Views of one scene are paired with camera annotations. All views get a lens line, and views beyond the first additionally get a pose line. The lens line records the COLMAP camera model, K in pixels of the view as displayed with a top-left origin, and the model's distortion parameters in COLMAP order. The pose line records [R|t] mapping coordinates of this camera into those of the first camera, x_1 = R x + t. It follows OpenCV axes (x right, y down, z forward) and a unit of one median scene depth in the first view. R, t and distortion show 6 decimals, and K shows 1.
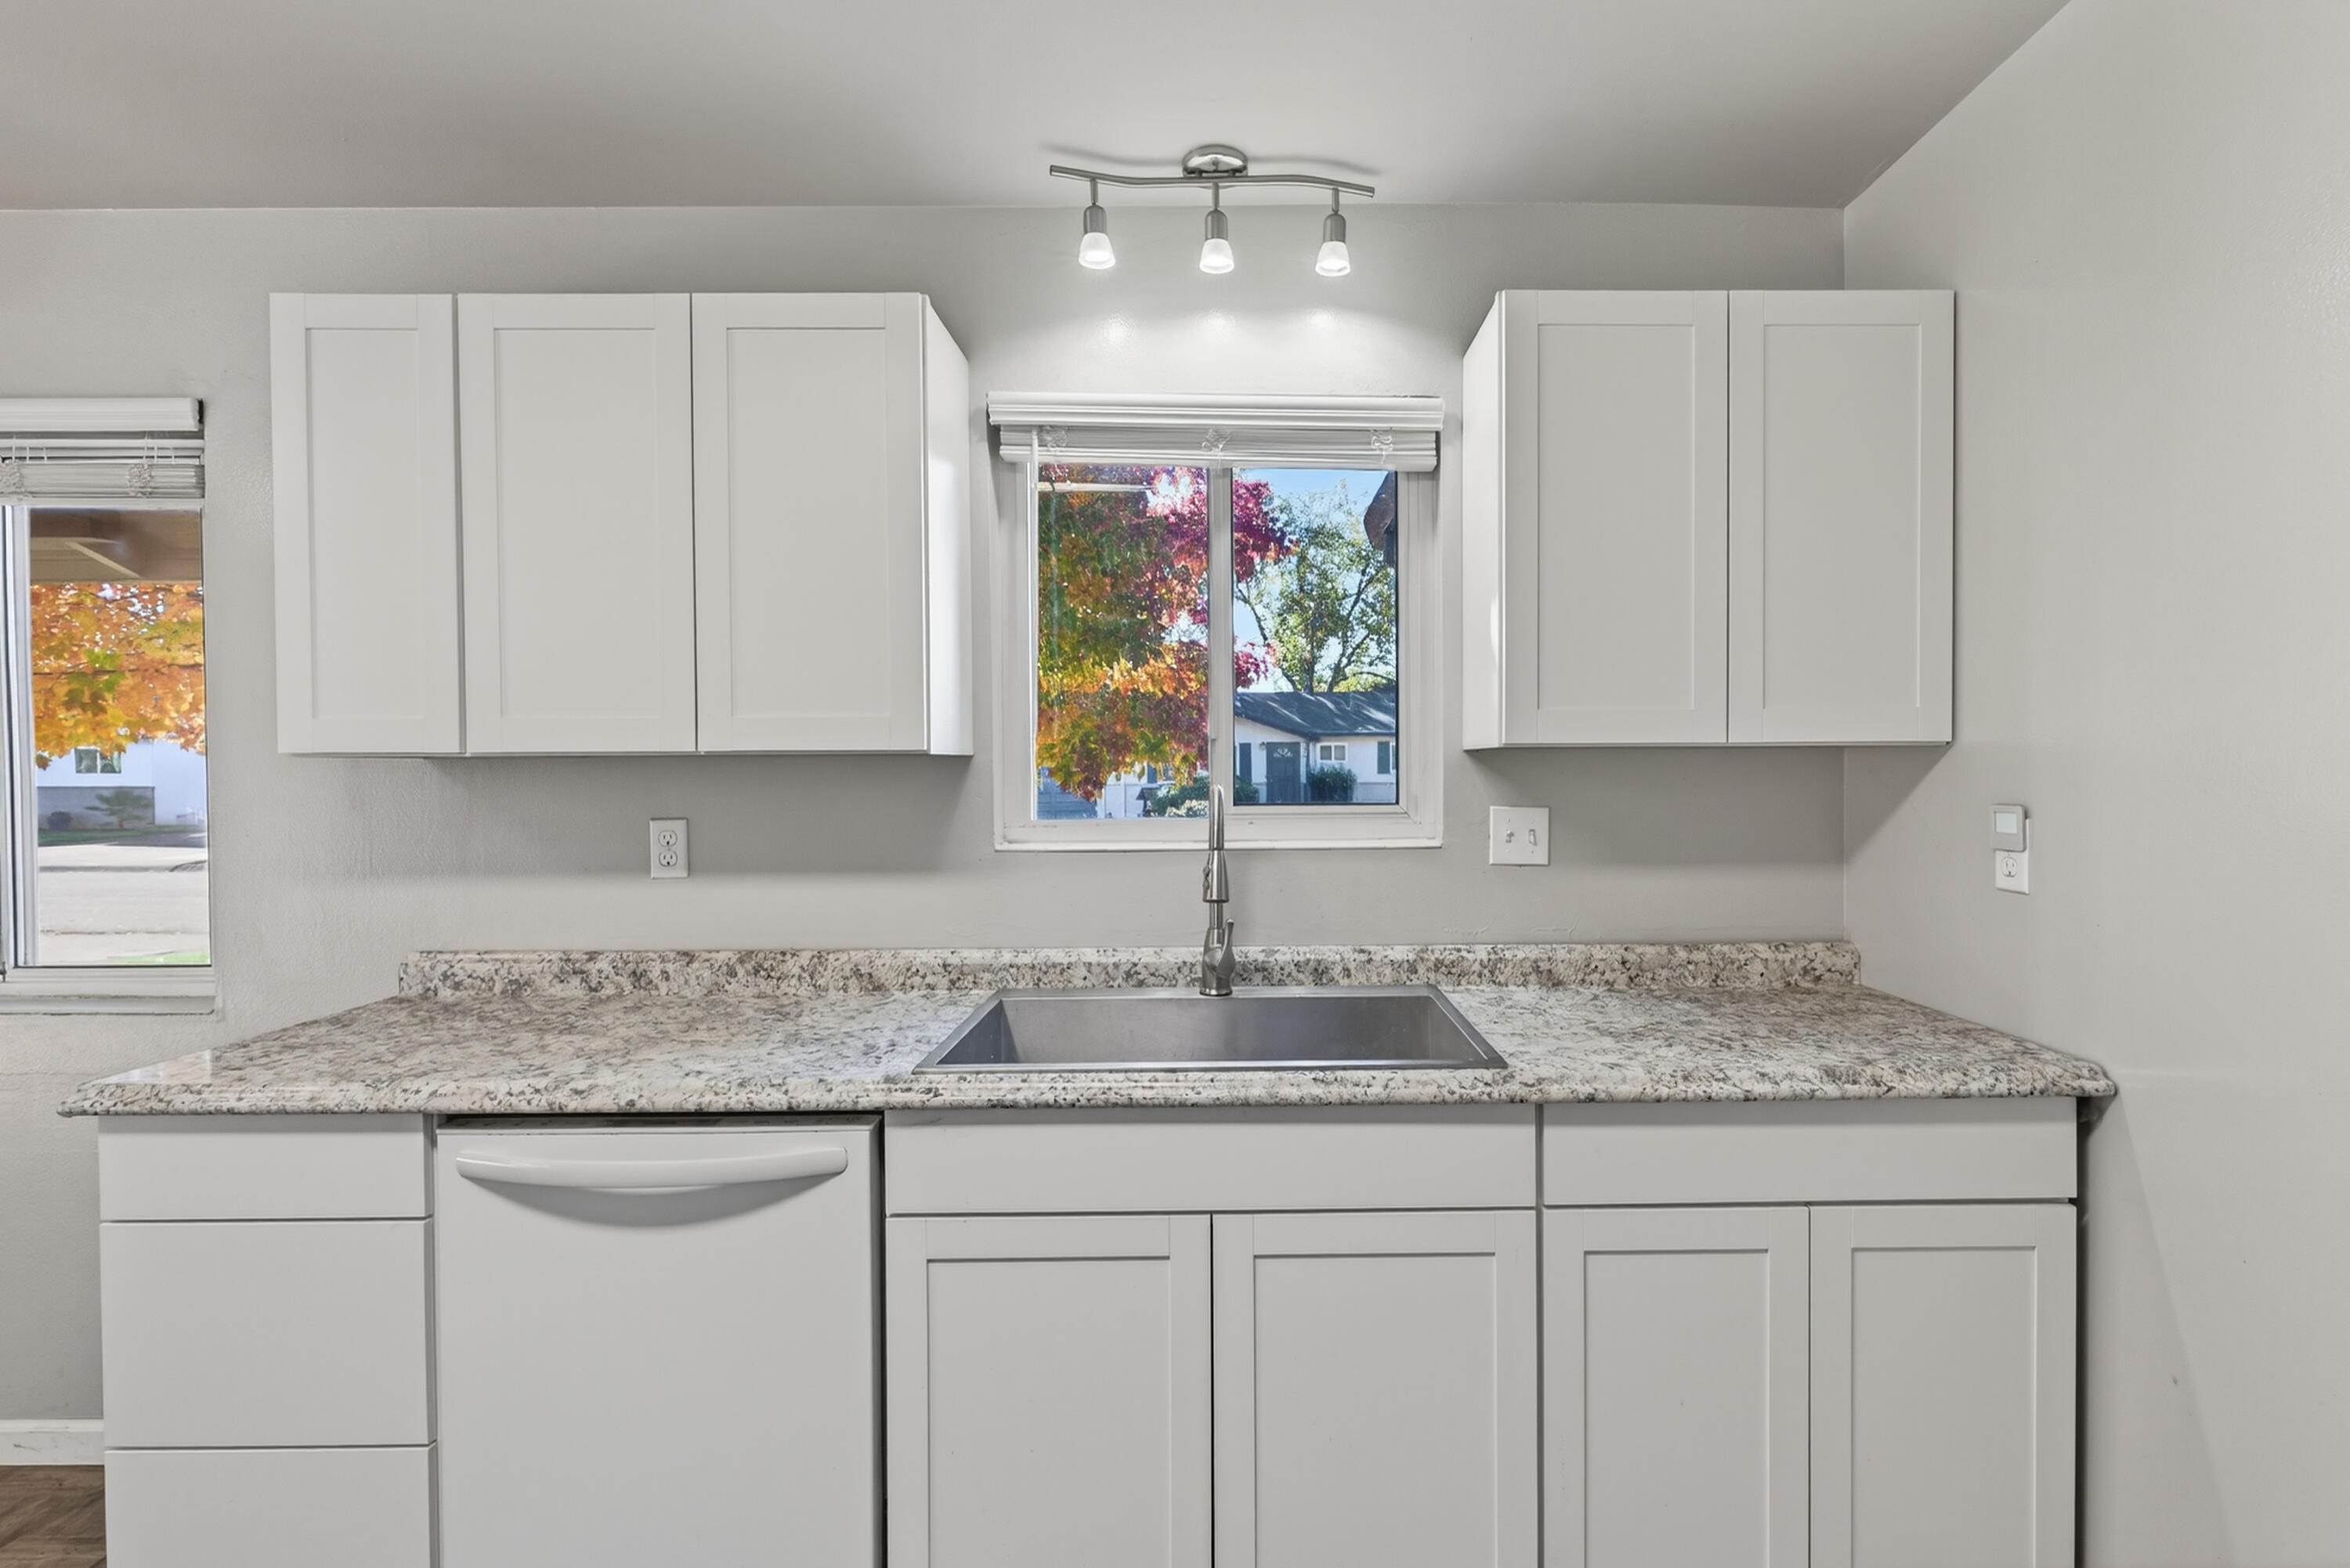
lens RADIAL K [[1068.9, 0, 1200.5], [0, 1068.9, 777.3], [0, 0, 1]] dist [0.003533, -0.002867]
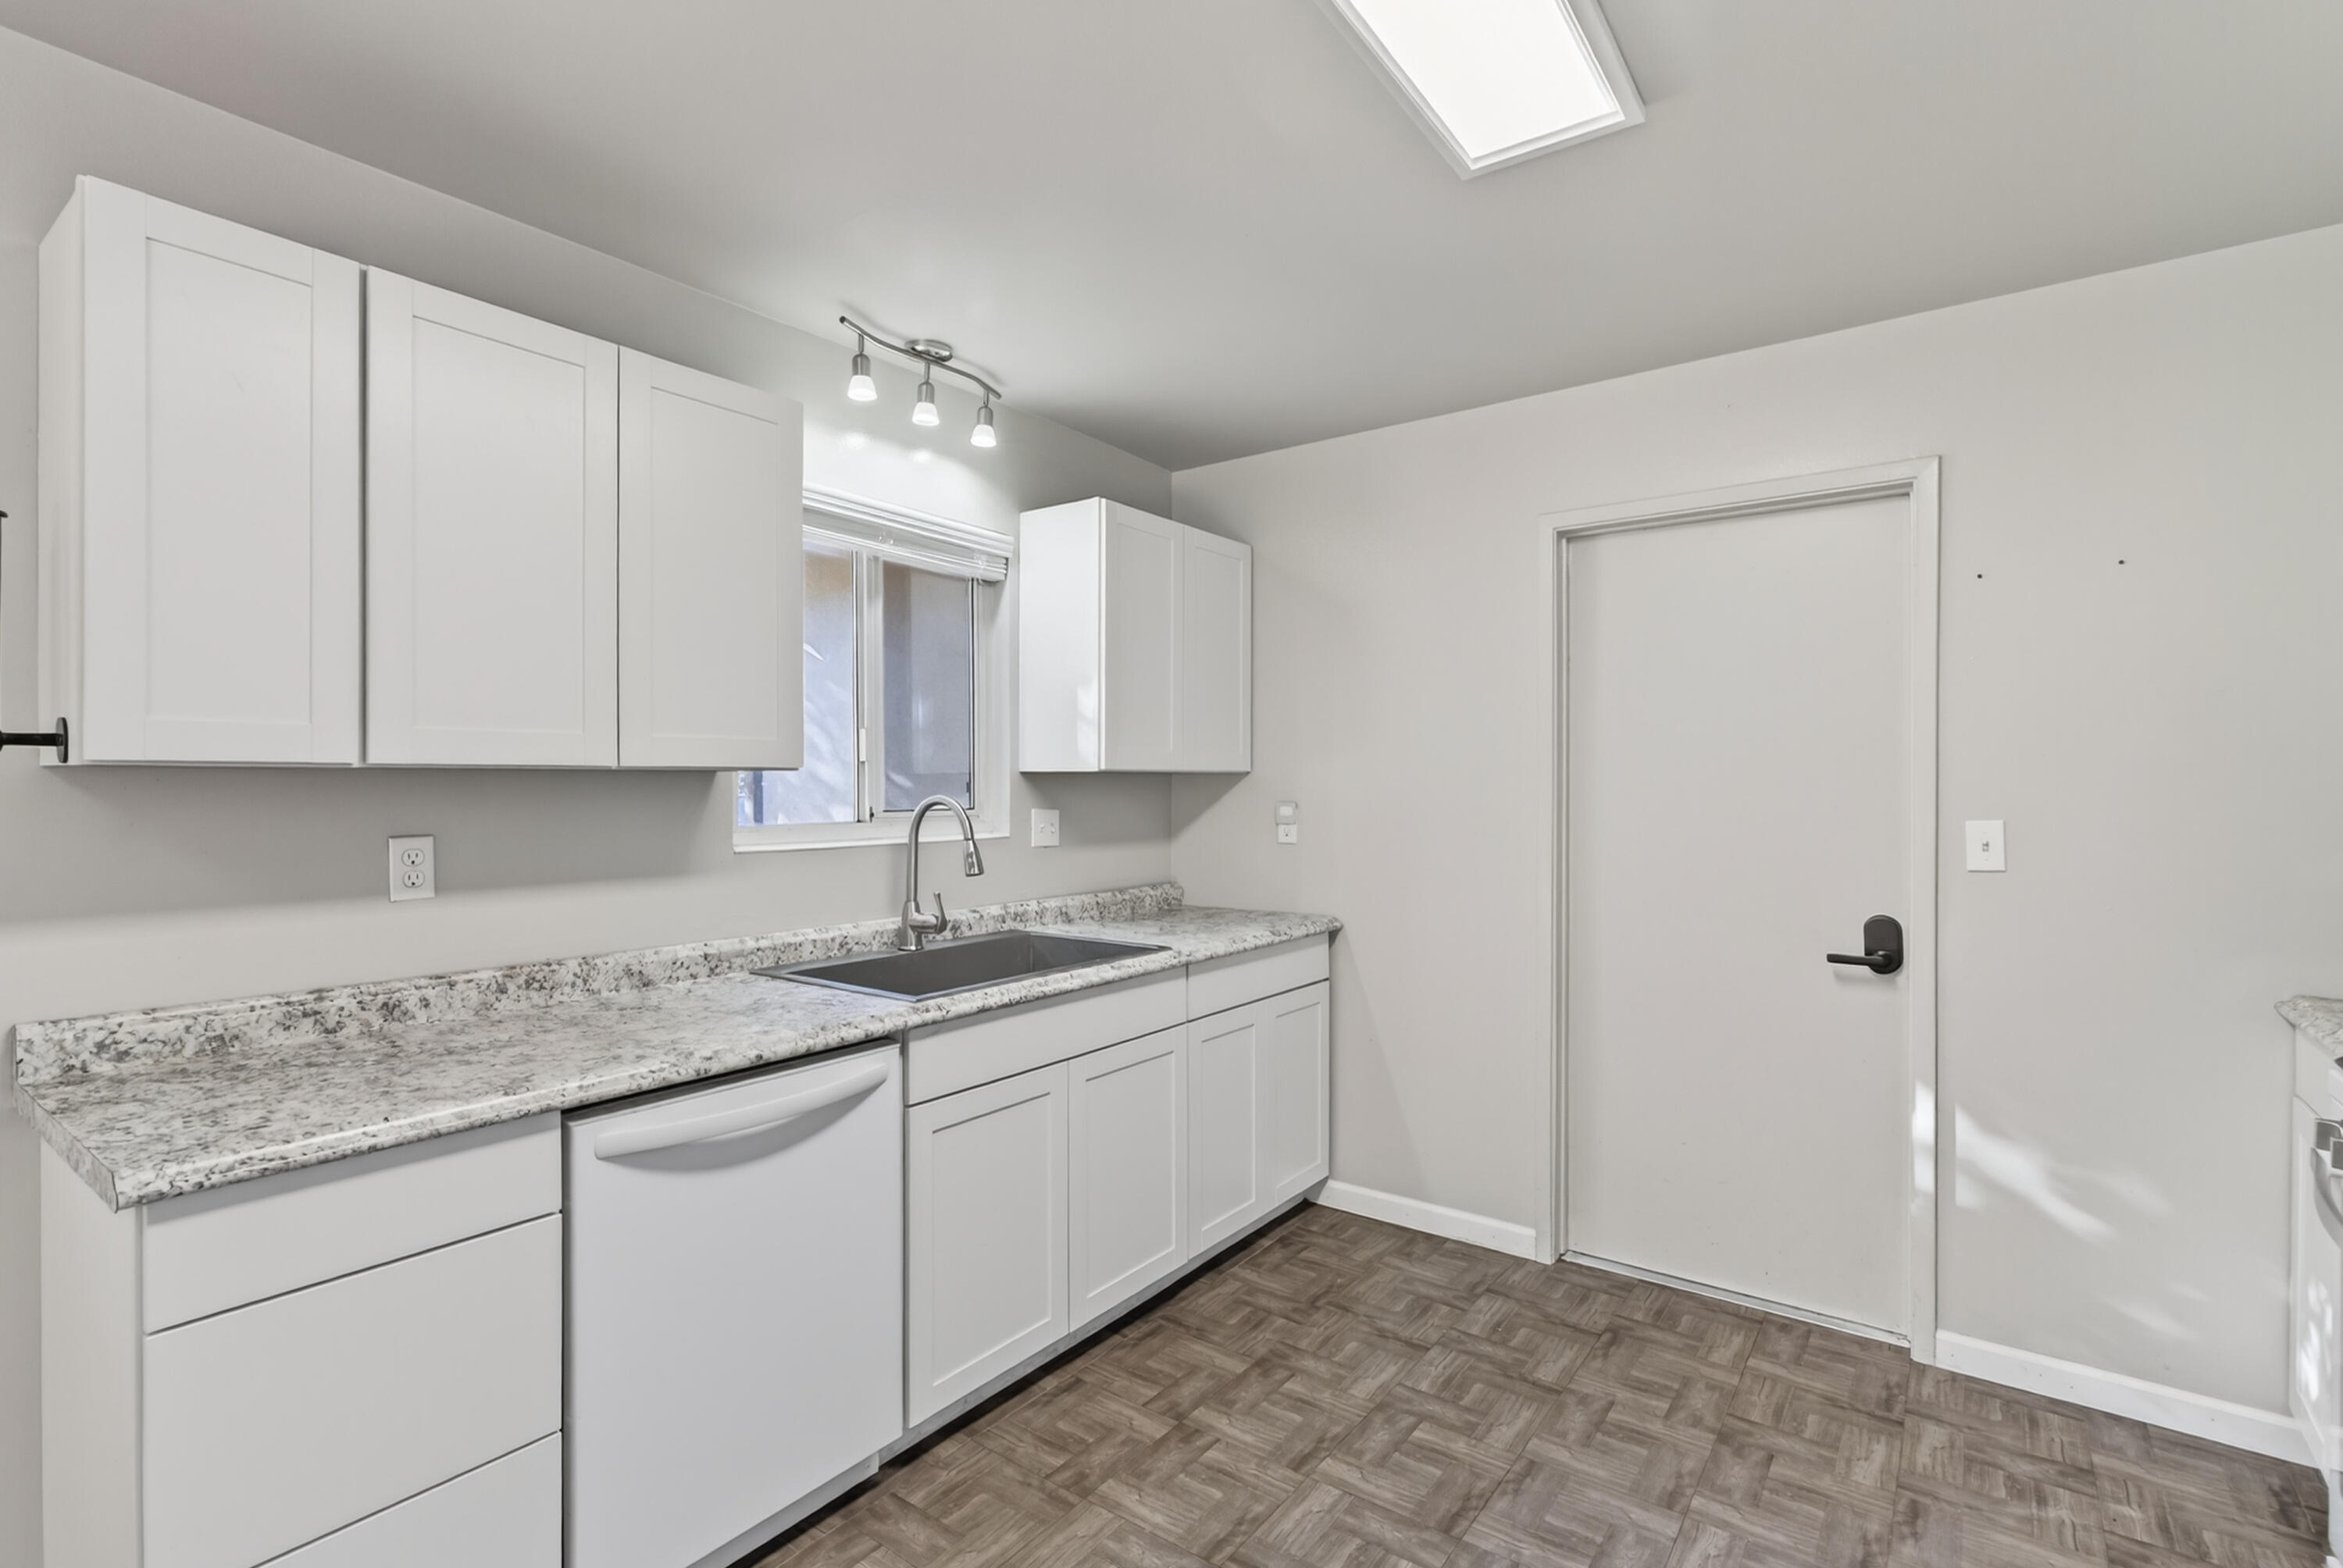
lens RADIAL K [[1065.7, 0, 1137.2], [0, 1065.7, 777.3], [0, 0, 1]] dist [0.003533, -0.002867]
pose [[0.630305, 0.009020, 0.776295, -0.833833], [0.000971, 0.999923, -0.012408, 0.000262], [-0.776347, 0.008575, 0.630247, -0.074845]]
